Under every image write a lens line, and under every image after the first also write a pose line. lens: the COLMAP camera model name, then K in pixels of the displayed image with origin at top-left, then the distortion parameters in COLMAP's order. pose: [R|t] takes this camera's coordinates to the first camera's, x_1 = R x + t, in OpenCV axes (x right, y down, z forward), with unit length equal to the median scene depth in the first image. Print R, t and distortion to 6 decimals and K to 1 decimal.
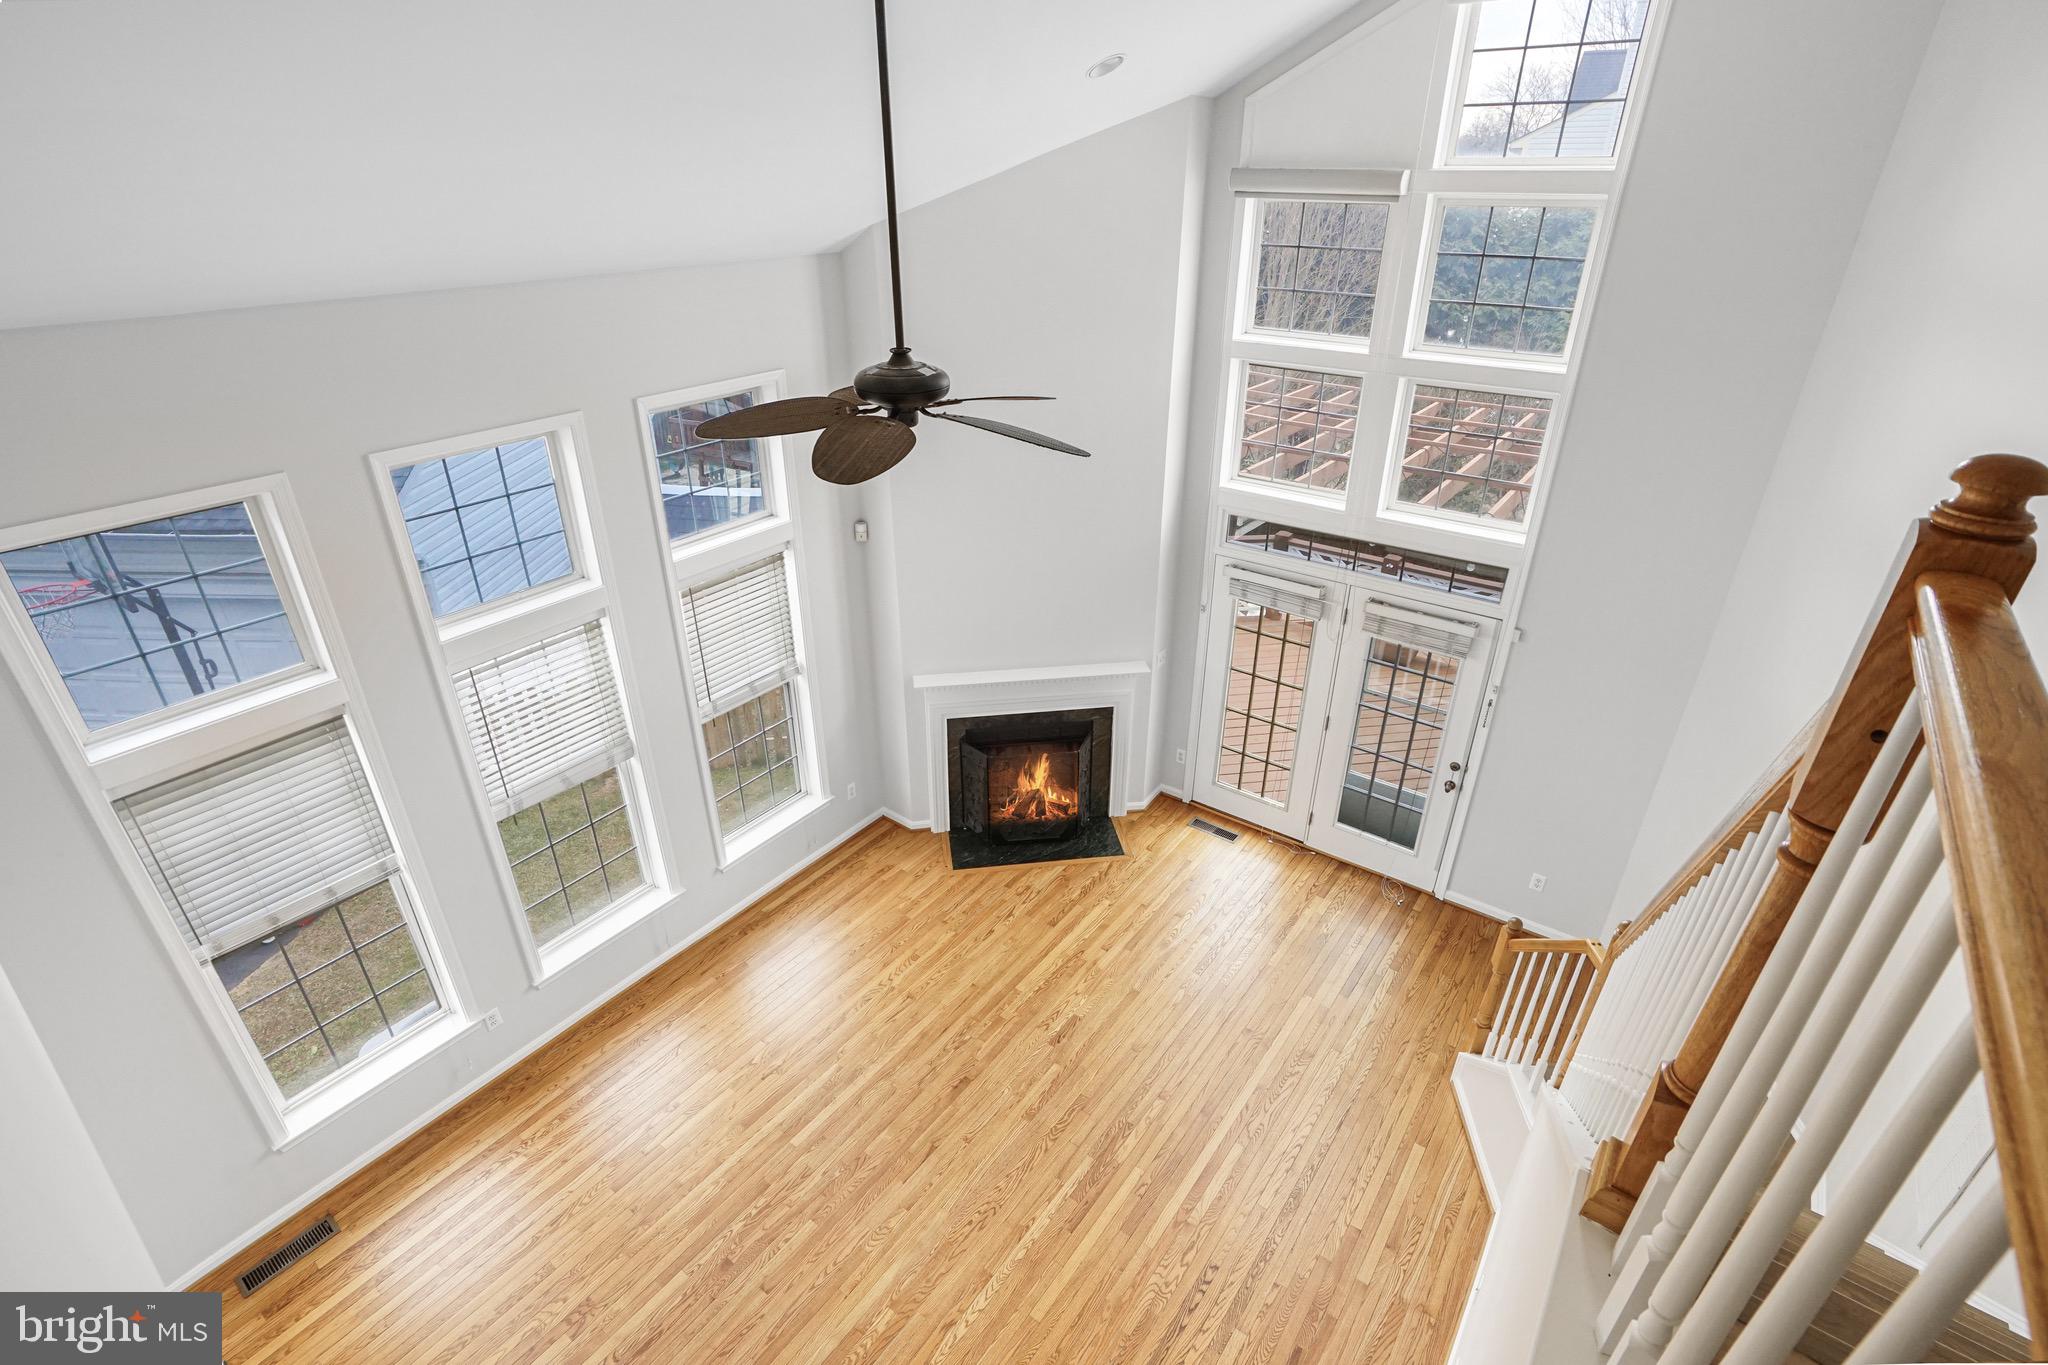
lens RADIAL K [[998.0, 0, 997.6], [0, 998.0, 683.9], [0, 0, 1]] dist [-0.056488, 0.035968]
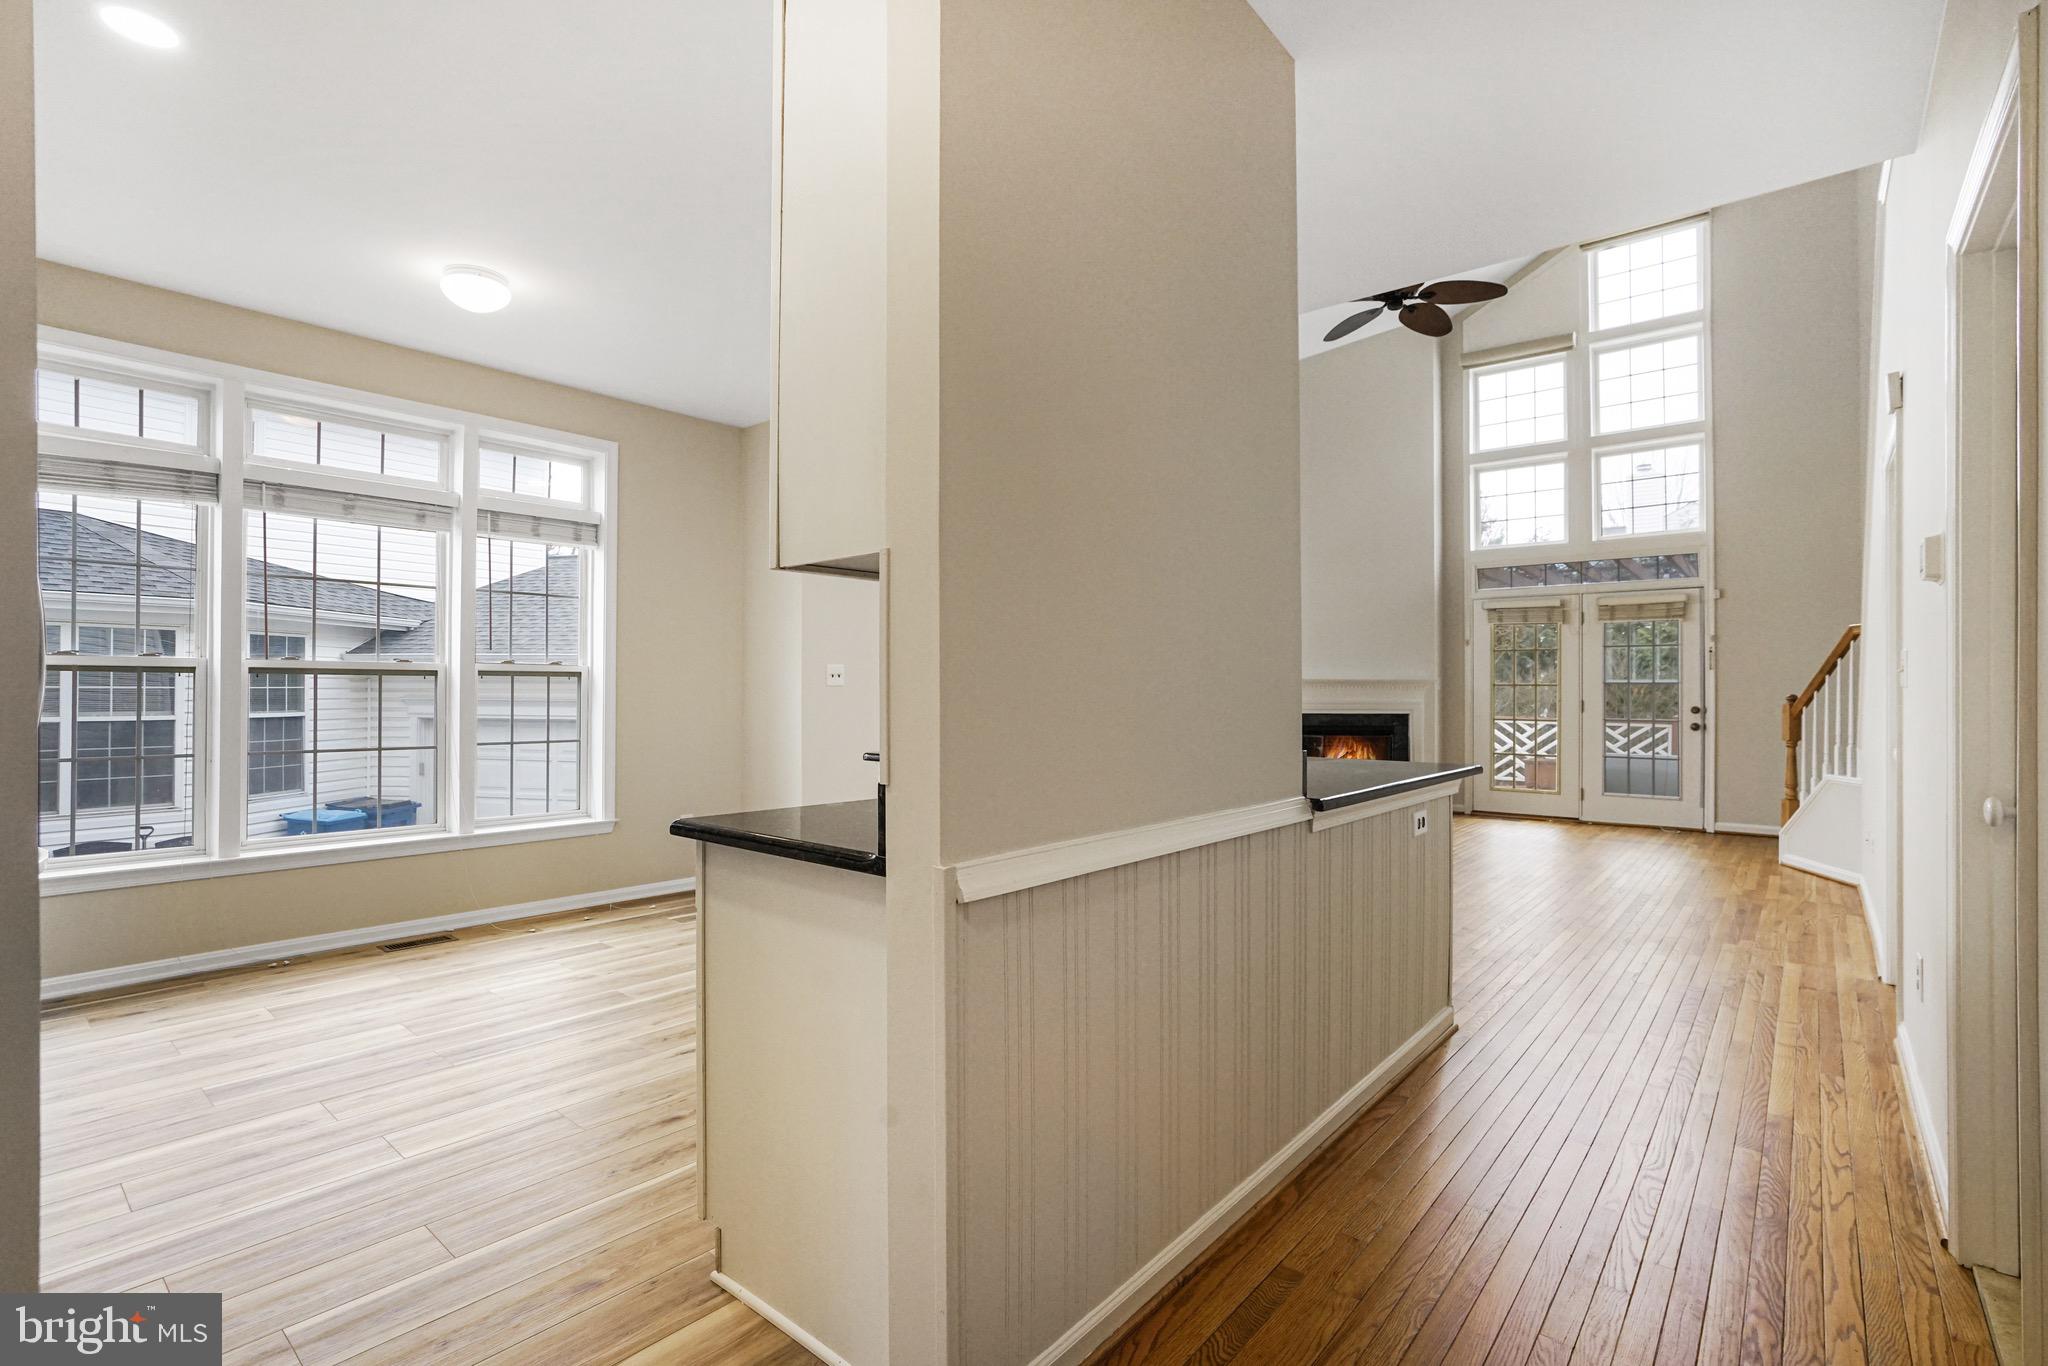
lens RADIAL K [[1004.7, 0, 945.0], [0, 1004.7, 686.3], [0, 0, 1]] dist [-0.090676, 0.040197]
pose [[0.995846, 0.014213, -0.089937, -0.410184], [-0.055706, 0.876420, -0.478315, 0.705972], [0.072024, 0.481338, 0.873571, -0.212955]]
